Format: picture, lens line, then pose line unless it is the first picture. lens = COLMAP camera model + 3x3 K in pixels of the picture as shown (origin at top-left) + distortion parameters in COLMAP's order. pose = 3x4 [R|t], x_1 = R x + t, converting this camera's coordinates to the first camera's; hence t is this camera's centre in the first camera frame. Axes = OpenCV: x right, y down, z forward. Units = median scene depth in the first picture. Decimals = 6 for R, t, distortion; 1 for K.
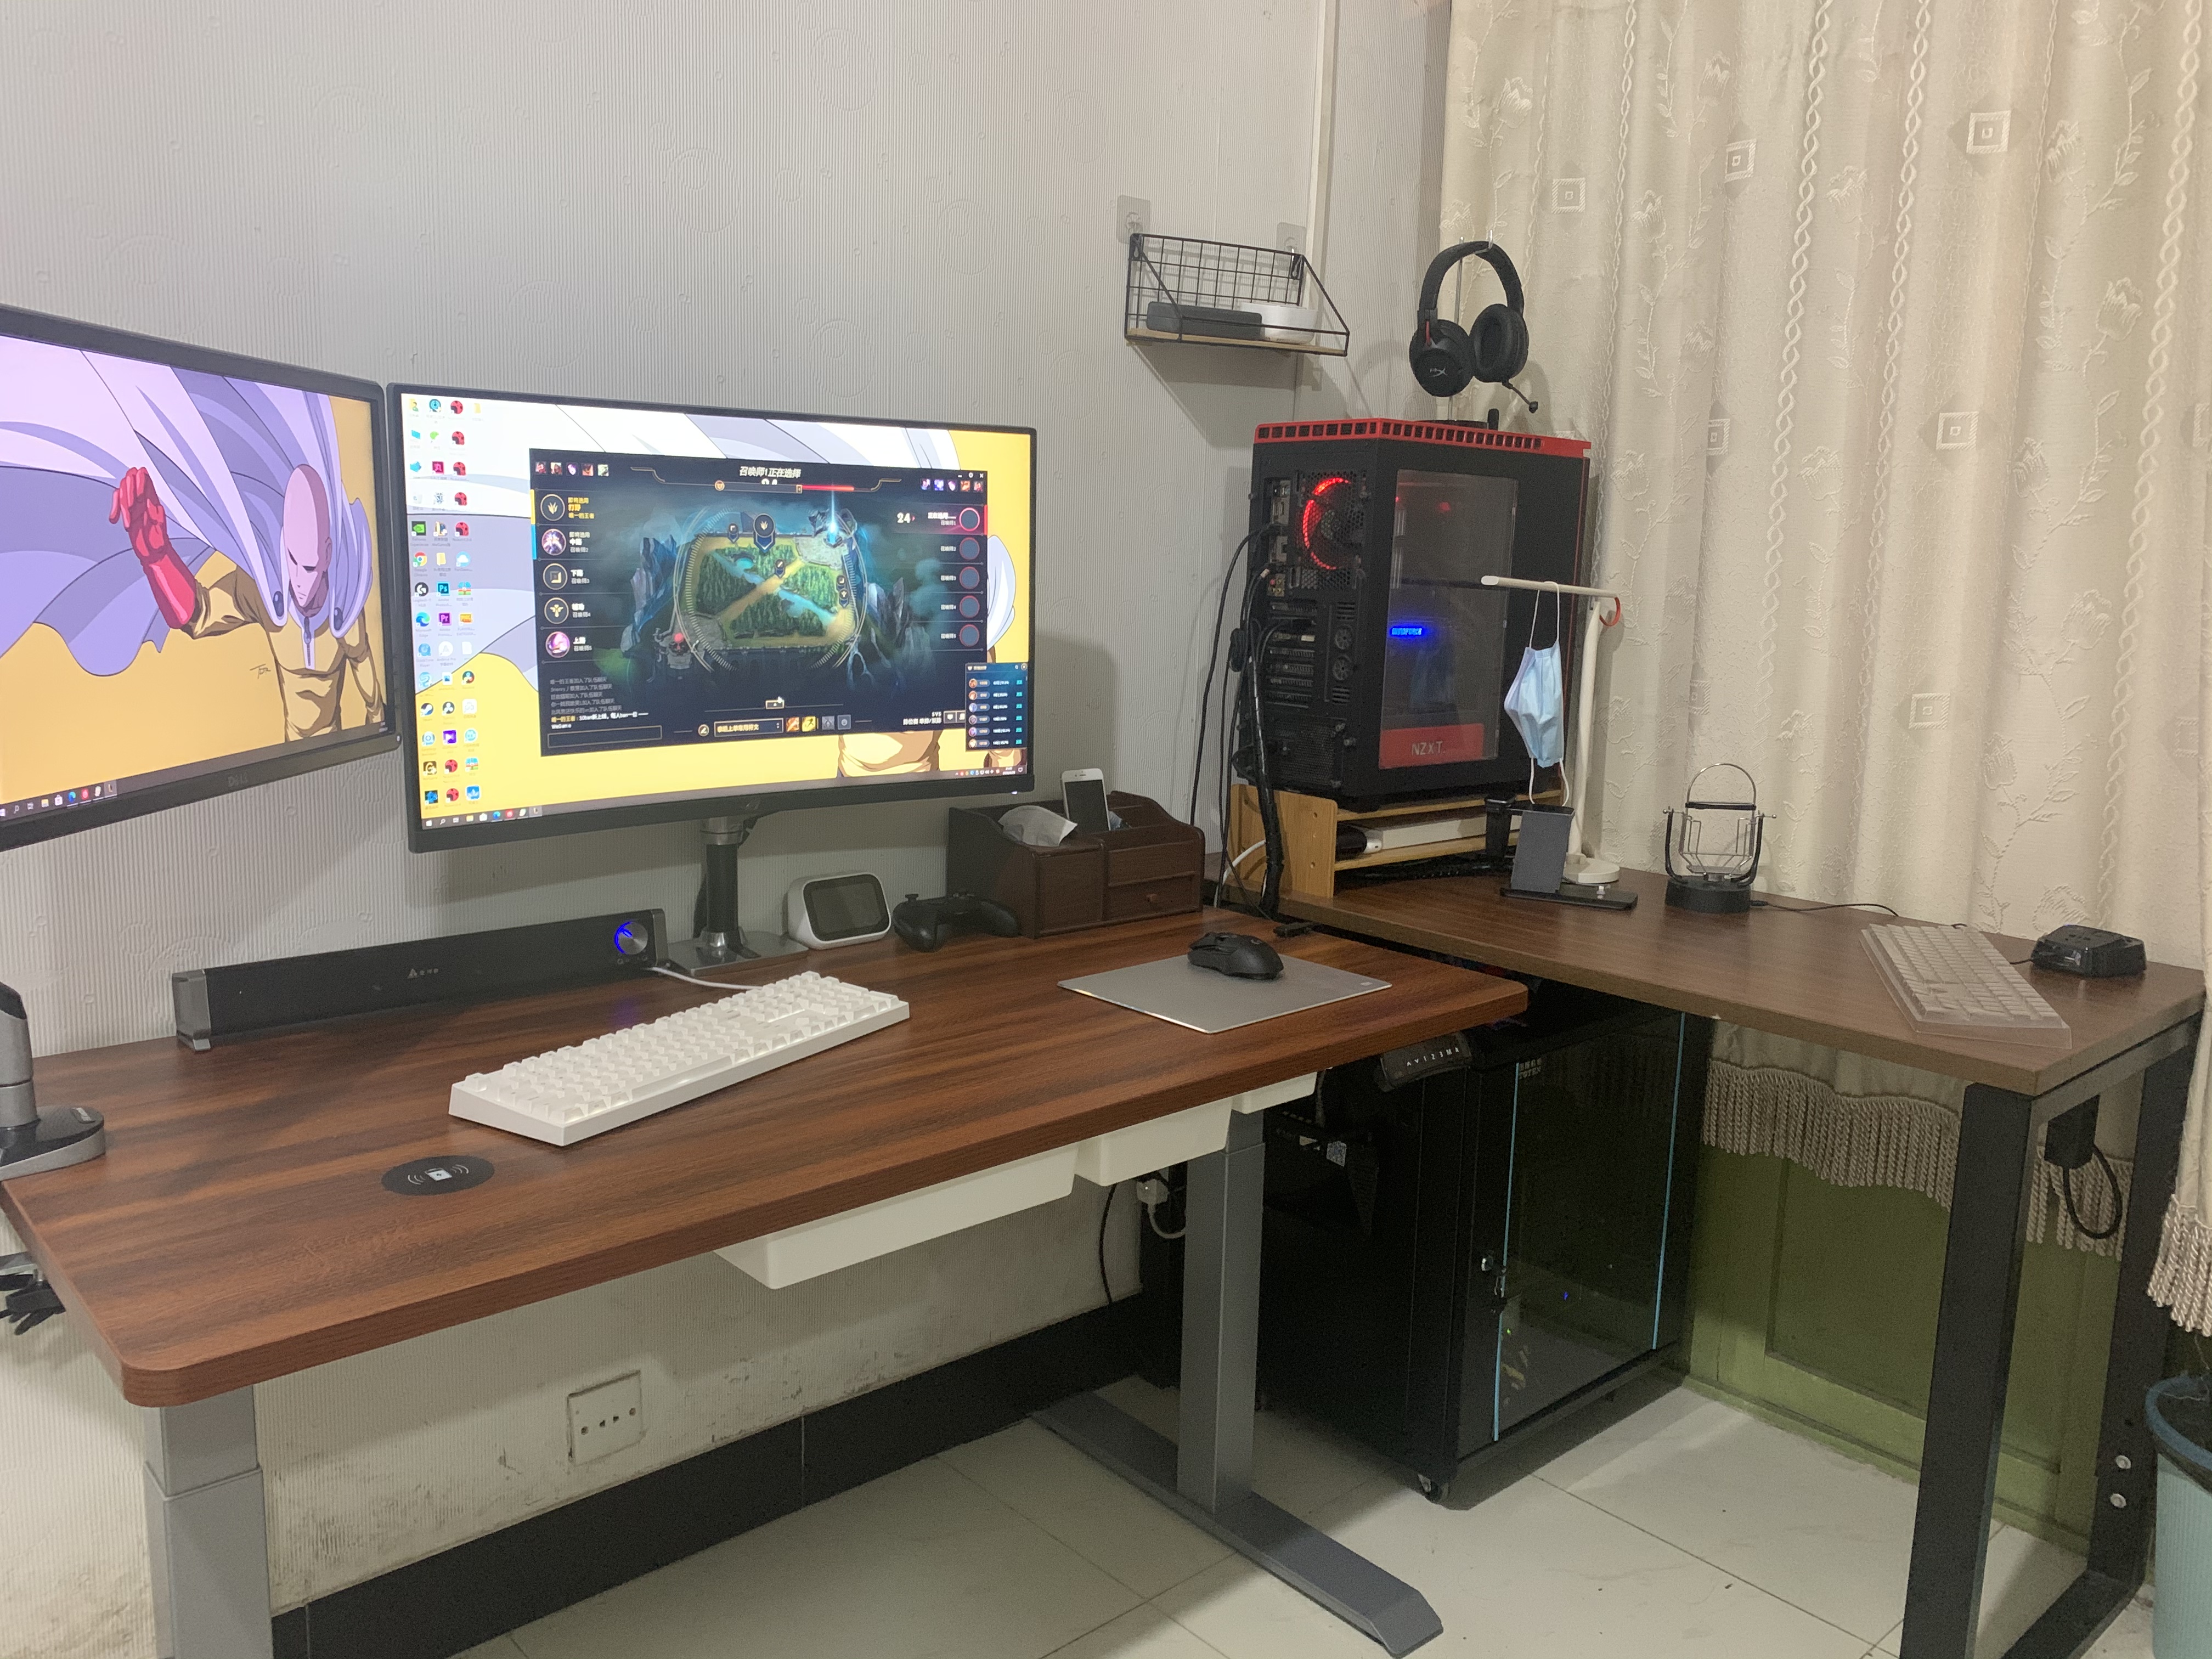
lens RADIAL K [[1671.1, 0, 1106.5], [0, 1671.1, 831.7], [0, 0, 1]] dist [0.009776, -0.022724]
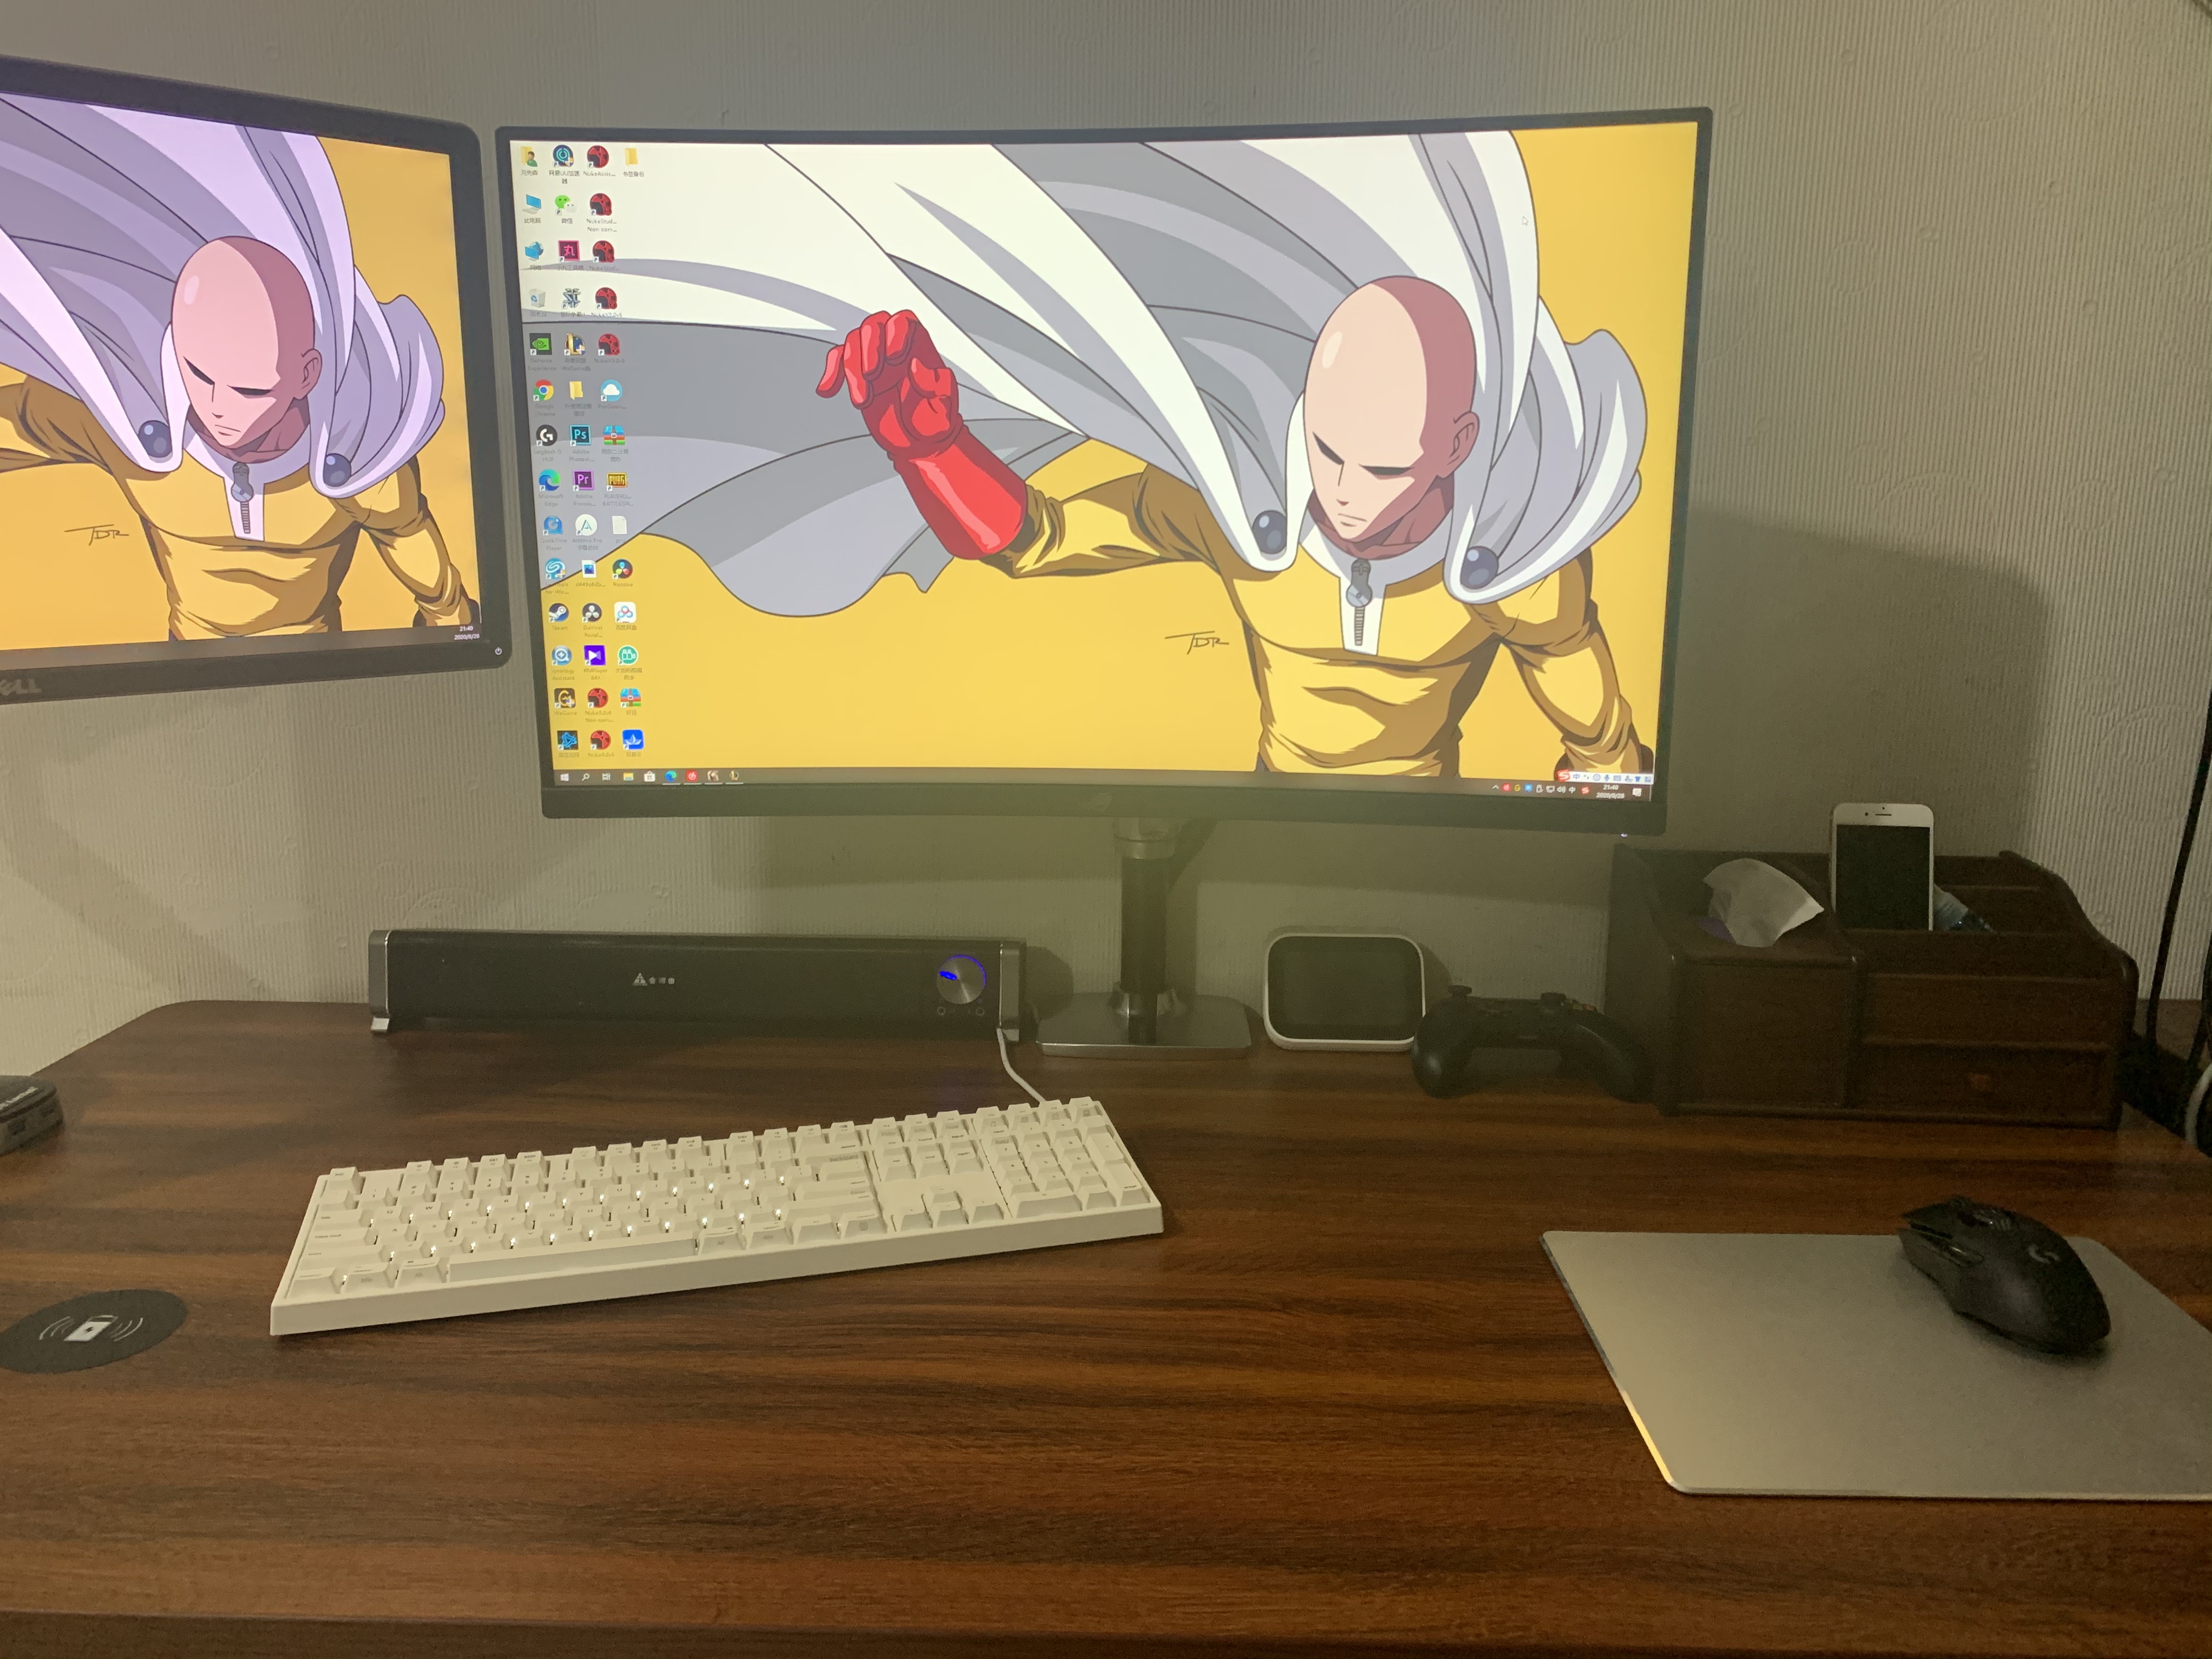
lens RADIAL K [[1671.1, 0, 1102.9], [0, 1671.1, 822.6], [0, 0, 1]] dist [0.009776, -0.022724]
pose [[0.722996, 0.121407, -0.680101, 0.234122], [-0.107127, 0.992232, 0.063243, -0.054824], [0.682496, 0.027133, 0.730386, 0.650734]]
